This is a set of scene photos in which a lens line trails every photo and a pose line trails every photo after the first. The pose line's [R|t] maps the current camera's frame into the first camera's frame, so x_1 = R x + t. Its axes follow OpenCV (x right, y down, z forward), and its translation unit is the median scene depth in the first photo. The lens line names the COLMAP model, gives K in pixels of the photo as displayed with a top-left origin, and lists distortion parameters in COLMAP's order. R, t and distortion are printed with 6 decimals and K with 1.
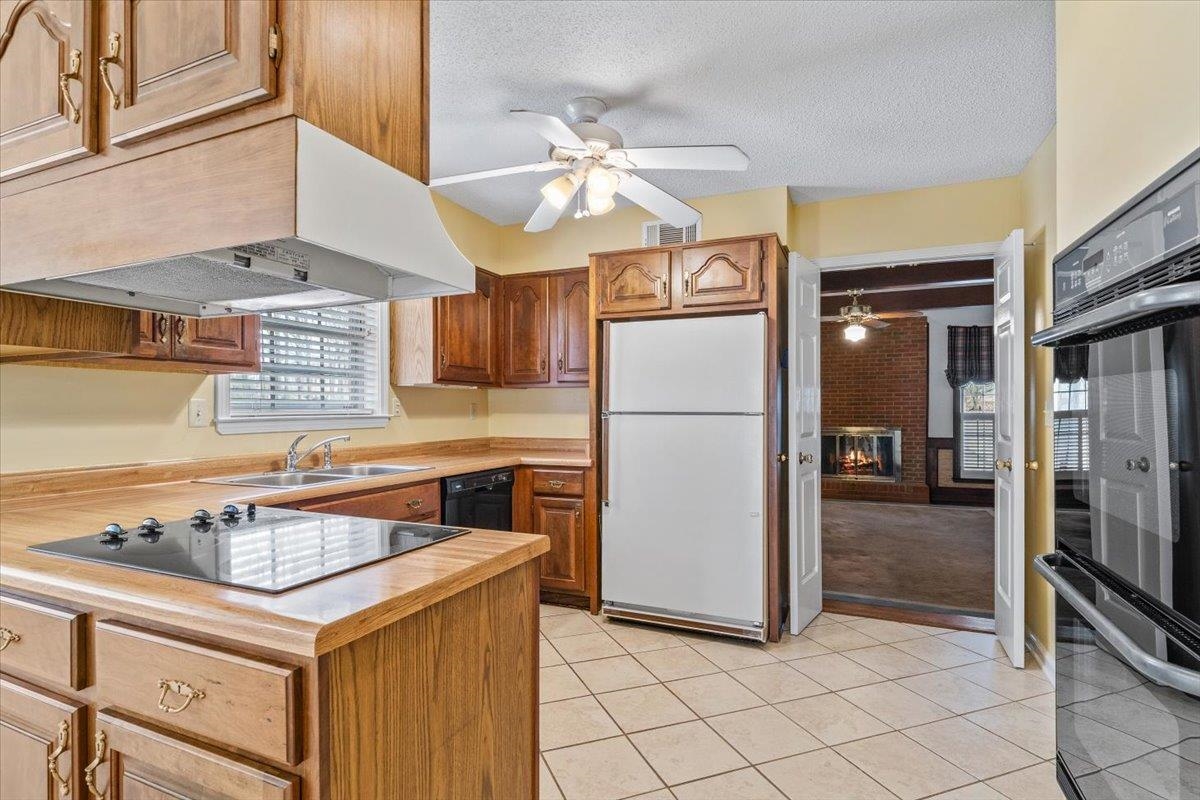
lens RADIAL K [[546.6, 0, 543.5], [0, 546.6, 404.6], [0, 0, 1]] dist [0.000062, -0.000182]
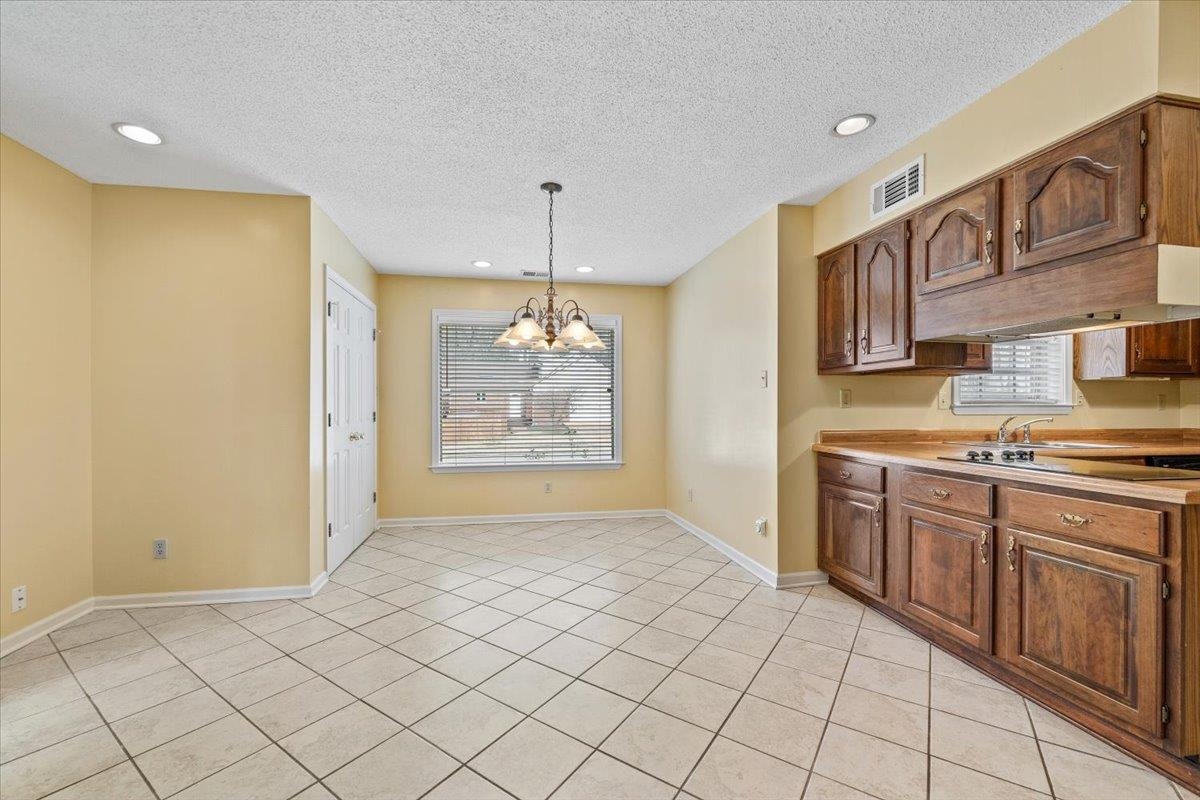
lens RADIAL K [[509.8, 0, 602.1], [0, 509.8, 411.6], [0, 0, 1]] dist [-0.003159, -0.000507]
pose [[0.648004, 0.005319, -0.761618, -0.102349], [0.003953, 0.999939, 0.010347, 0.019768], [0.761626, -0.009716, 0.647944, -0.523275]]
